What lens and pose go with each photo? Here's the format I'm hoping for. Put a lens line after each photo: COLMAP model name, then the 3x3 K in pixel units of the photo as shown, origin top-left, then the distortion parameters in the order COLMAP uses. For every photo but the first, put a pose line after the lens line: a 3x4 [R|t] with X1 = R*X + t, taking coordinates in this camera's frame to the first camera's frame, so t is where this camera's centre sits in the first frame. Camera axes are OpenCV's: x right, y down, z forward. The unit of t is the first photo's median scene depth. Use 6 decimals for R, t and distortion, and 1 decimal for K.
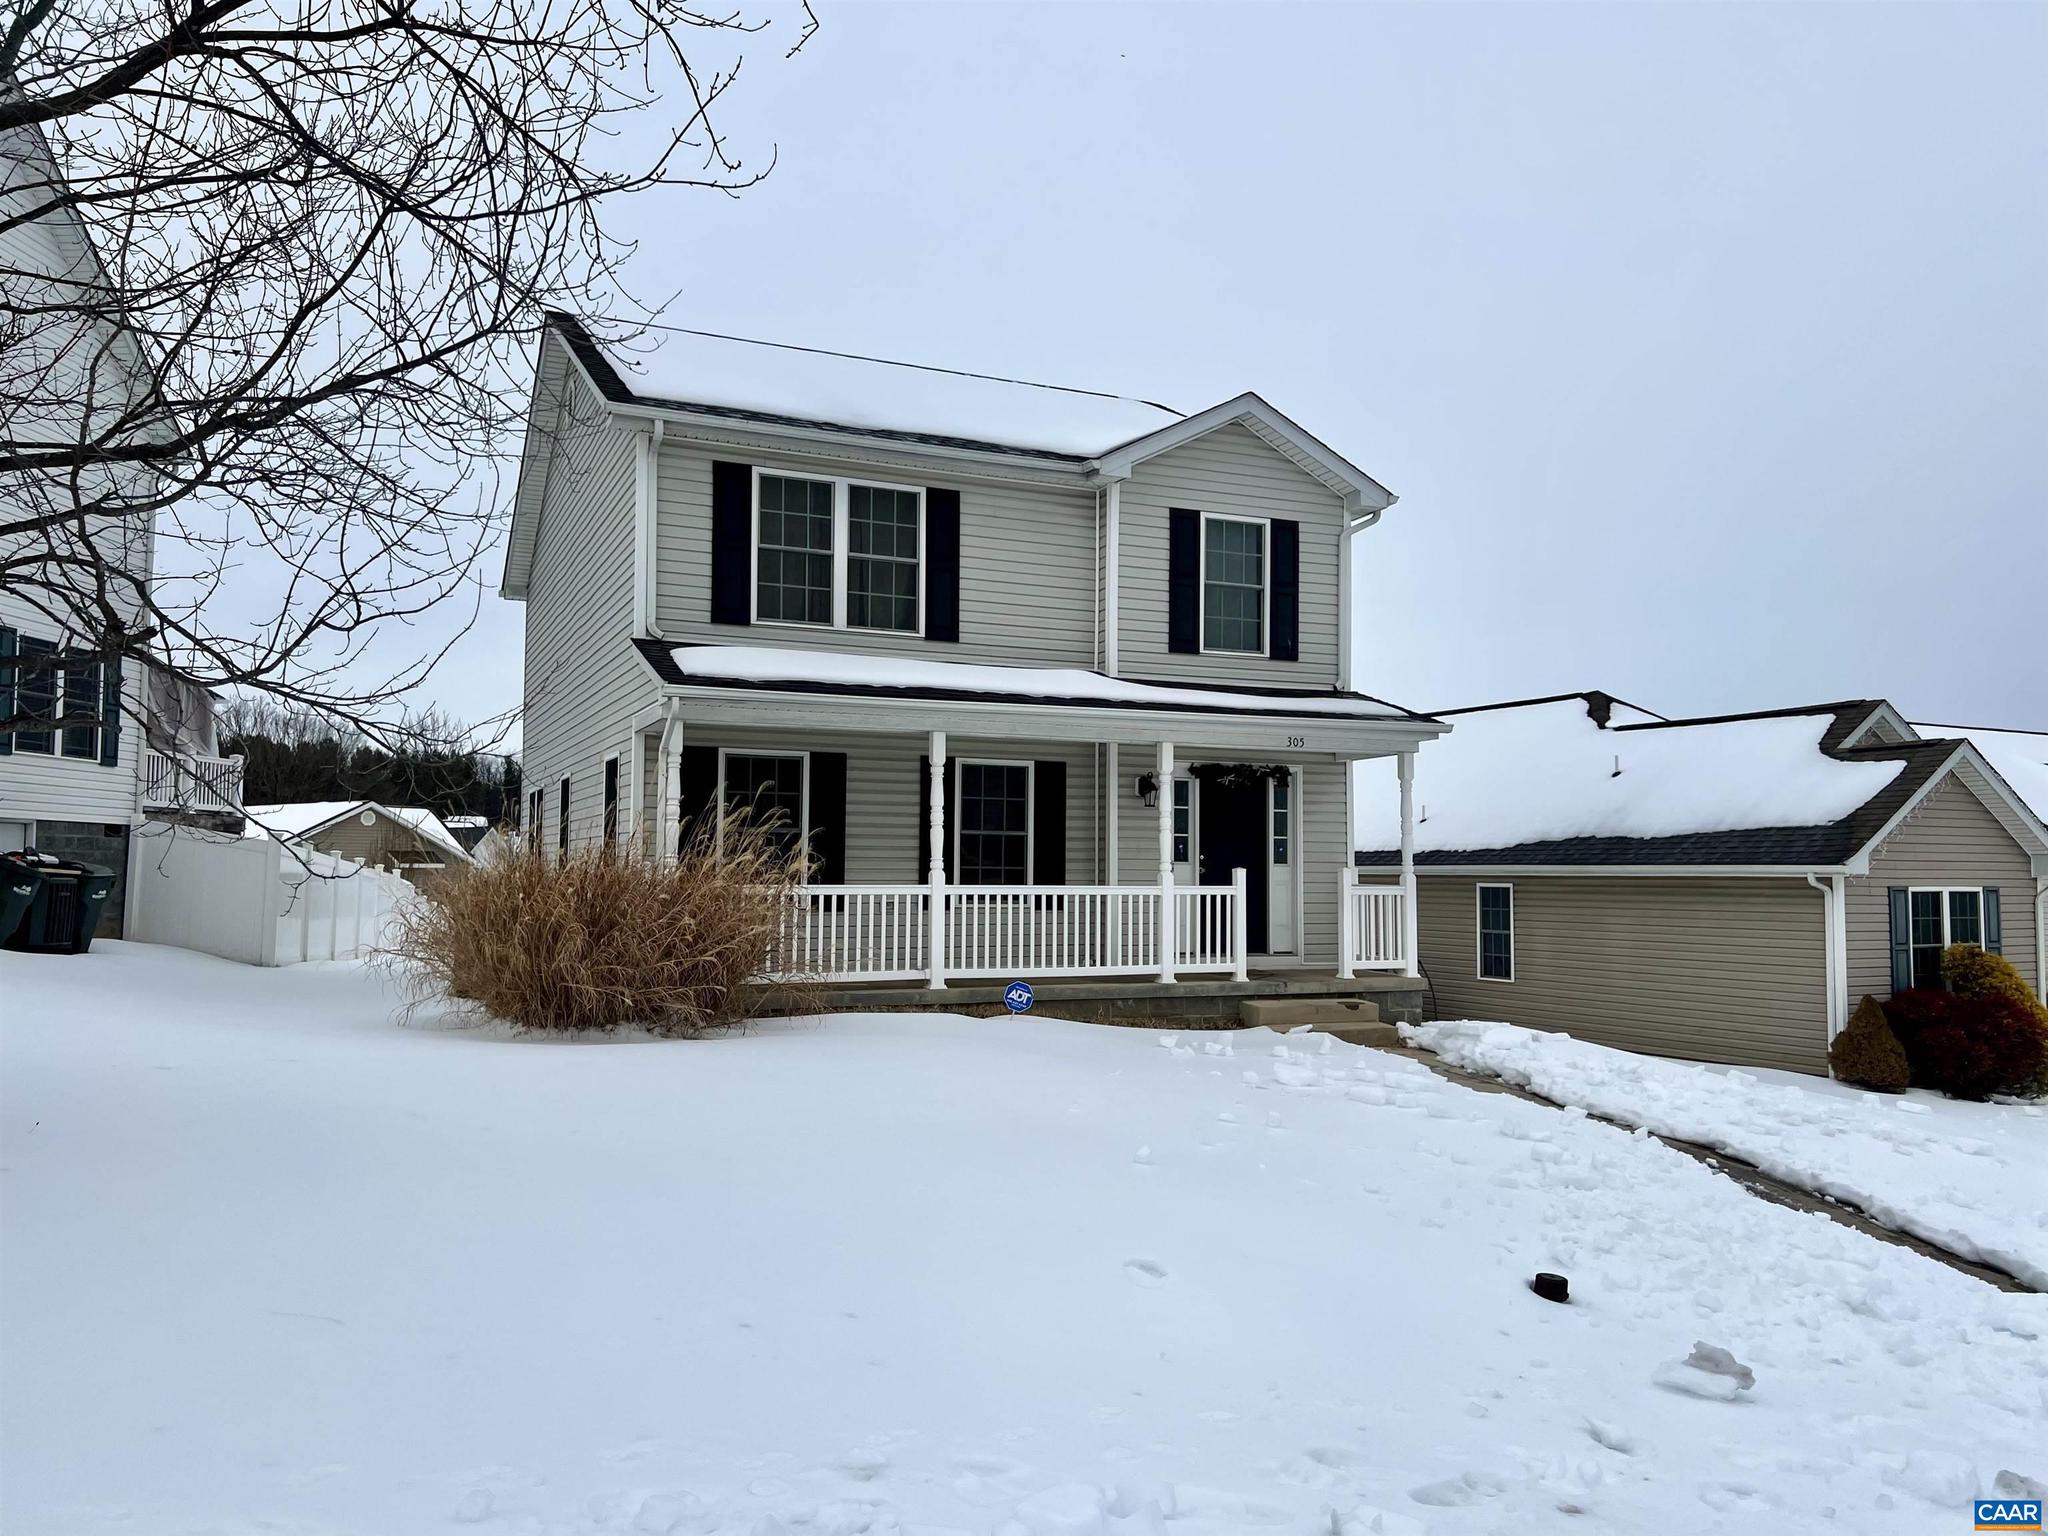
lens RADIAL K [[1560.1, 0, 1024.0], [0, 1560.1, 768.0], [0, 0, 1]] dist [0.085178, -0.112471]
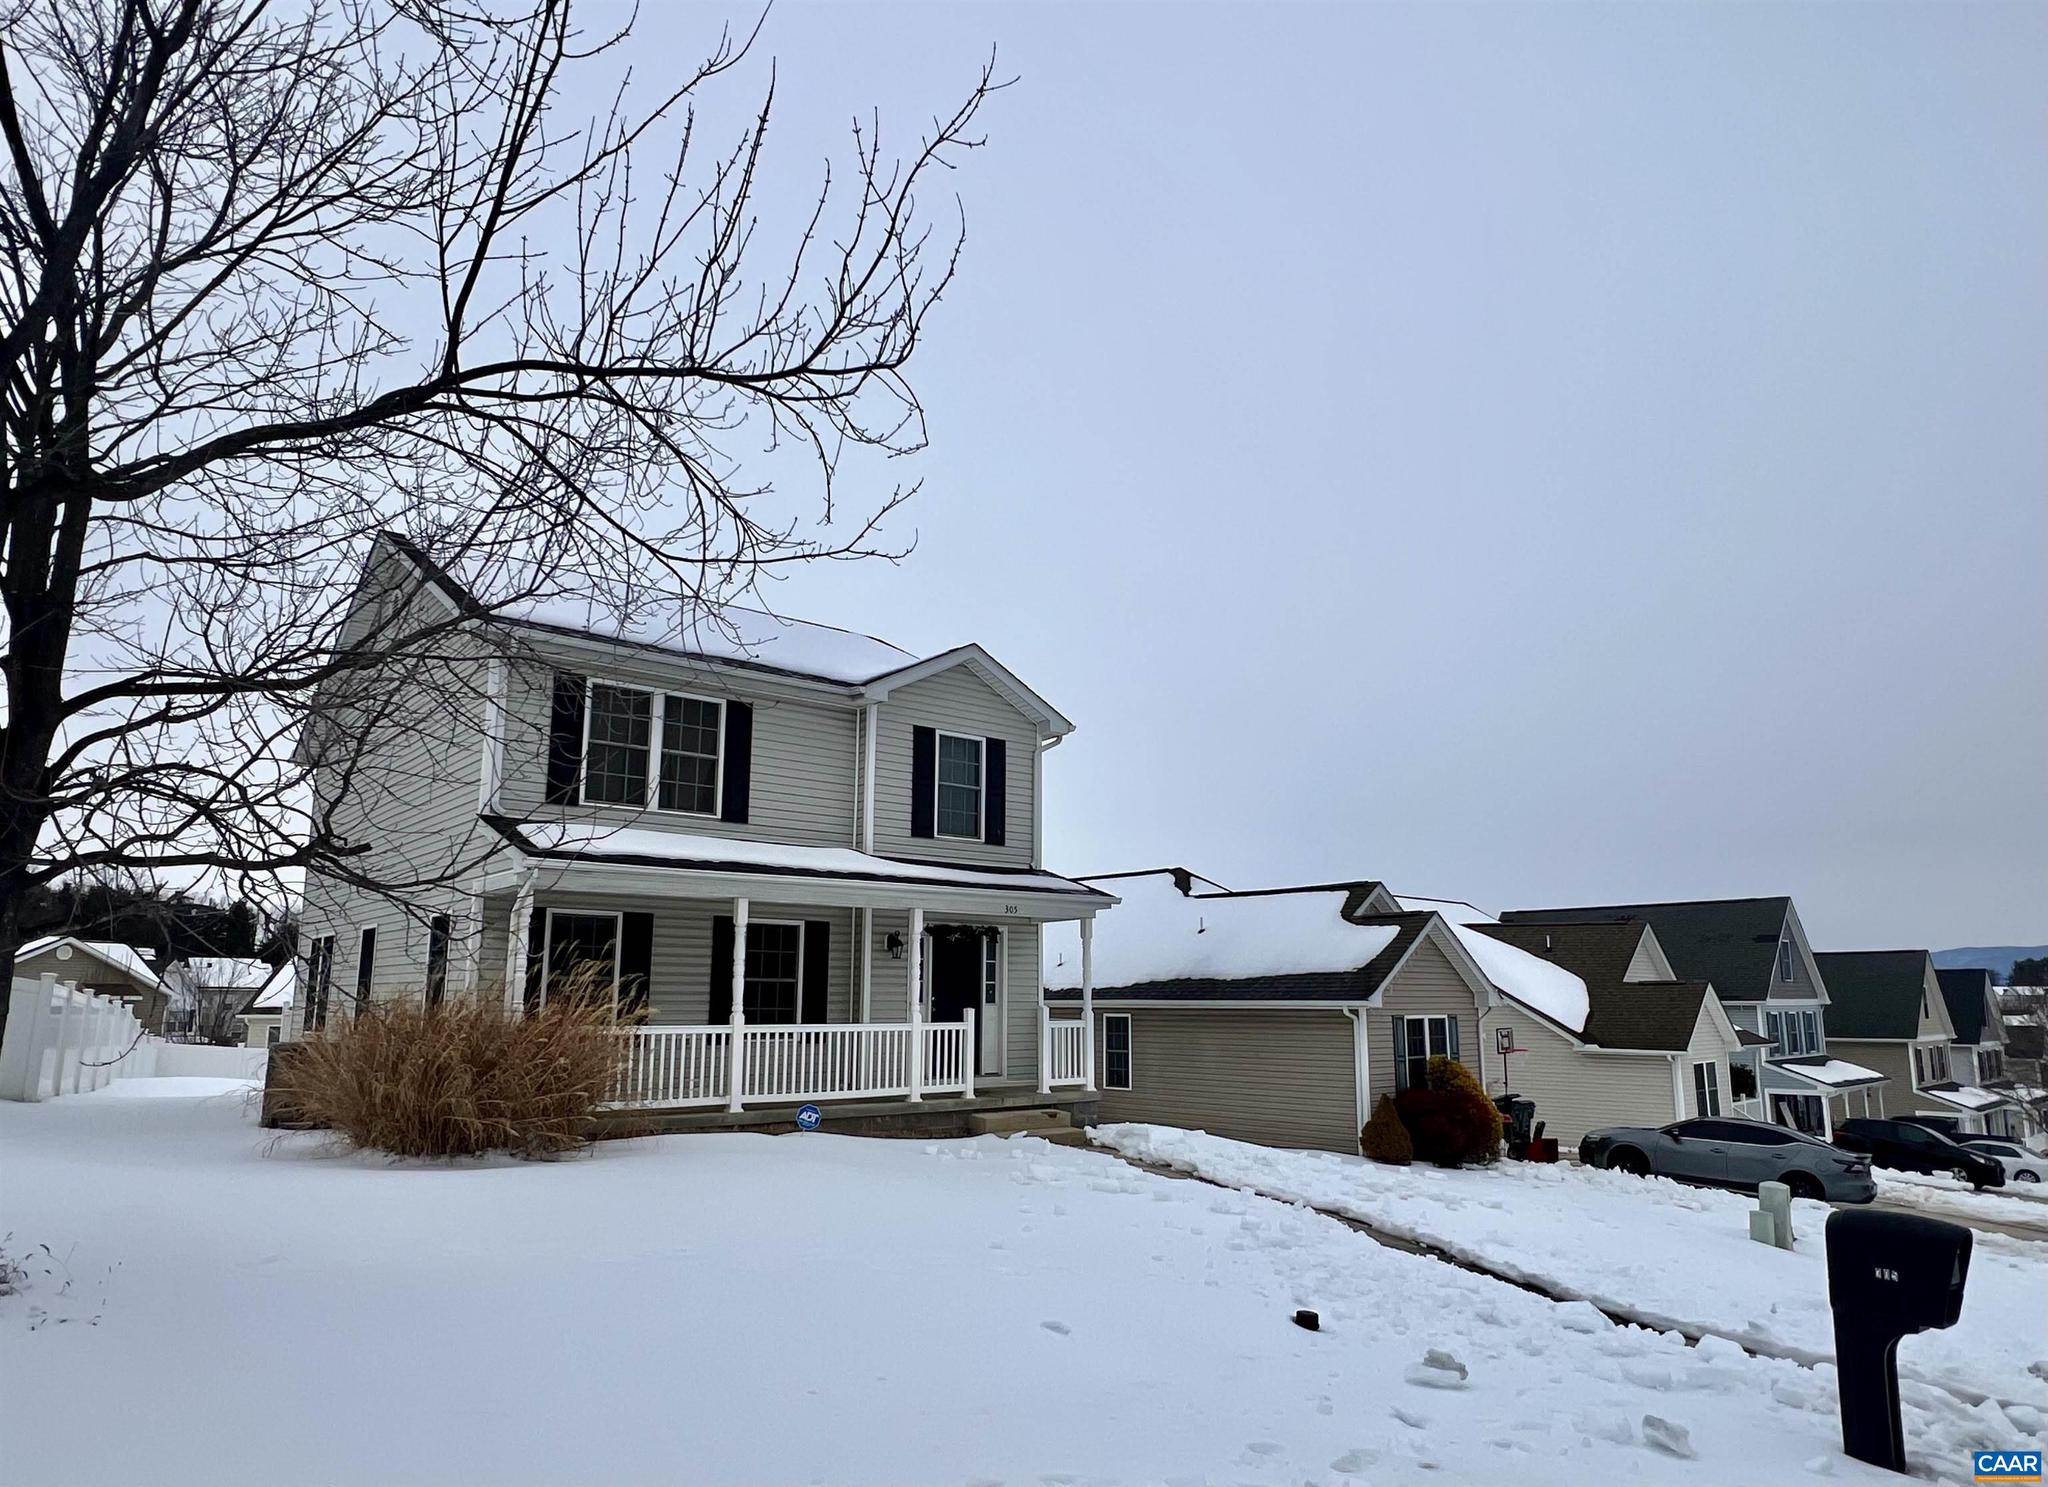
lens RADIAL K [[1281.1, 0, 1024.0], [0, 1281.1, 743.5], [0, 0, 1]] dist [0.000111, -0.003302]
pose [[0.960461, 0.049959, 0.273897, -0.114731], [-0.014380, 0.991357, -0.130399, -0.014391], [-0.278044, 0.121305, 0.952878, -0.040234]]
